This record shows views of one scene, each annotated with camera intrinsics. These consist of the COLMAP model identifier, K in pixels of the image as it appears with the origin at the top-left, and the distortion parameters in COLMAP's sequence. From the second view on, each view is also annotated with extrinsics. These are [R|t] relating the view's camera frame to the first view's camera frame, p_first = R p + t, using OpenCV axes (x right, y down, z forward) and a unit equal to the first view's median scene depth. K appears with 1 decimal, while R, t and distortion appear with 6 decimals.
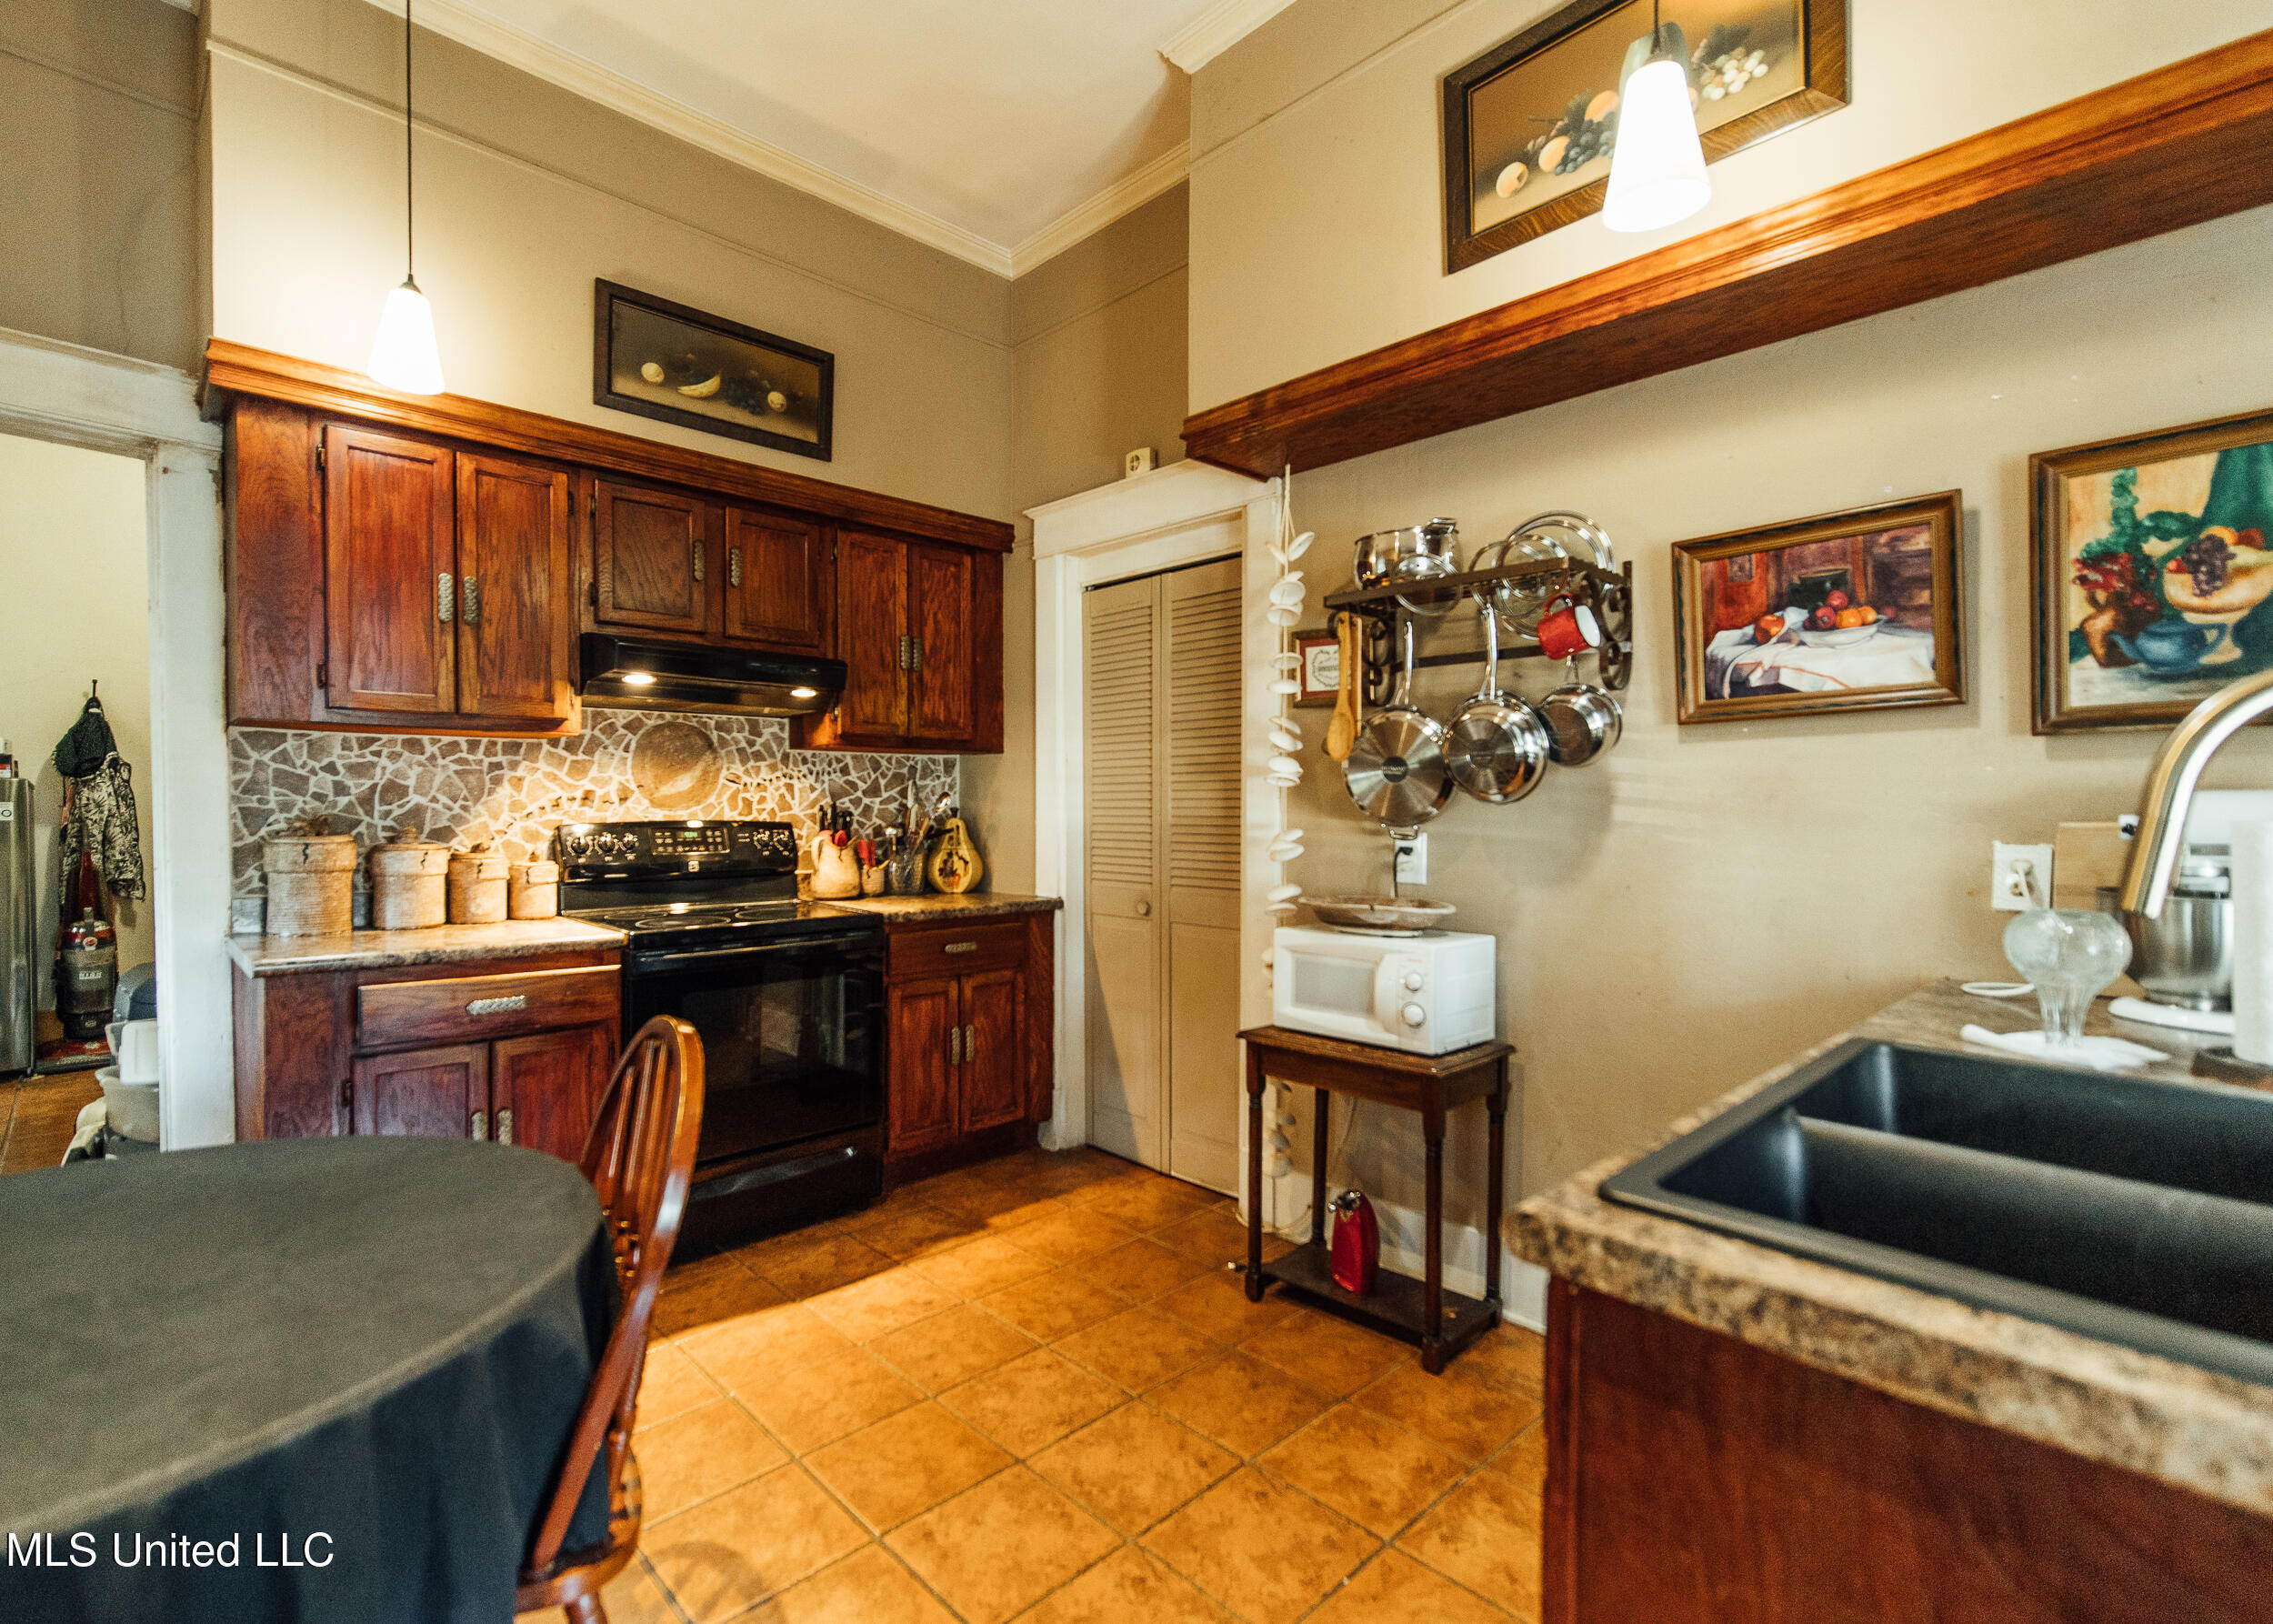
lens RADIAL K [[1055.0, 0, 1128.2], [0, 1055.0, 808.8], [0, 0, 1]] dist [0.002777, 0.001140]
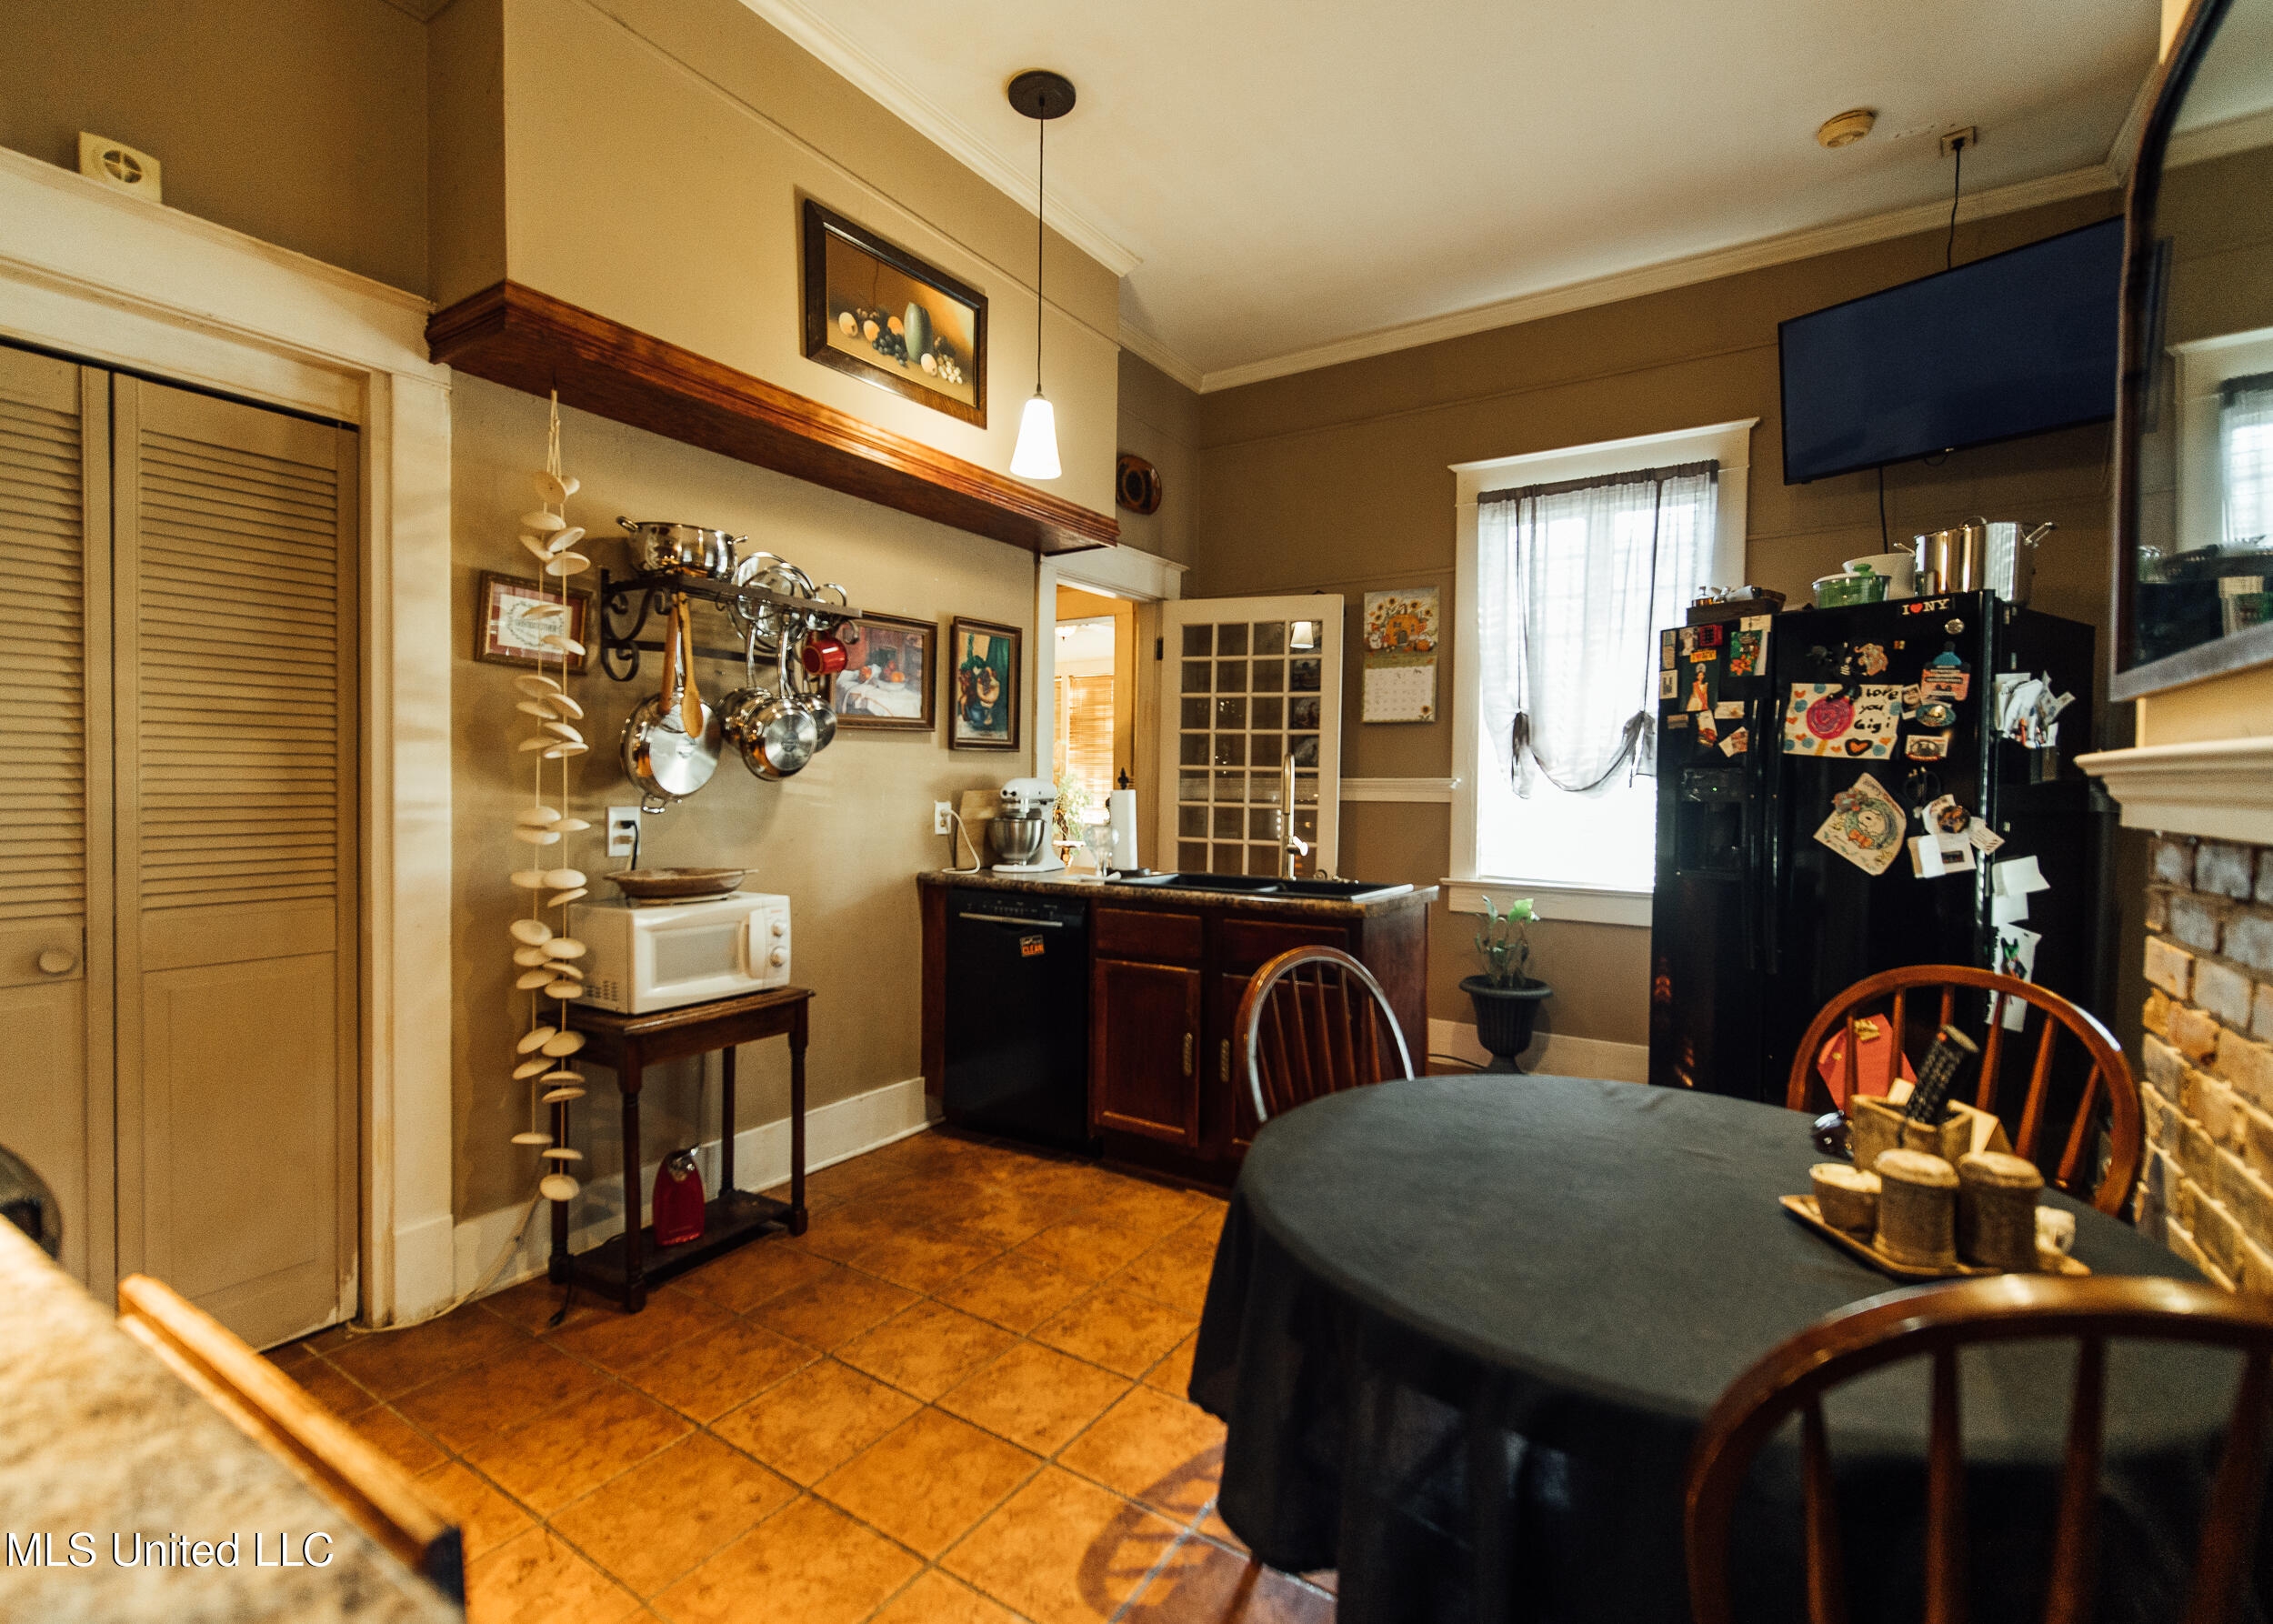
lens RADIAL K [[1055.0, 0, 1120.8], [0, 1055.0, 804.4], [0, 0, 1]] dist [0.002777, 0.001140]
pose [[-0.222628, -0.022114, 0.974653, -1.209181], [-0.008368, 0.999749, 0.020772, -0.007114], [-0.974868, -0.003532, -0.222757, 1.092737]]
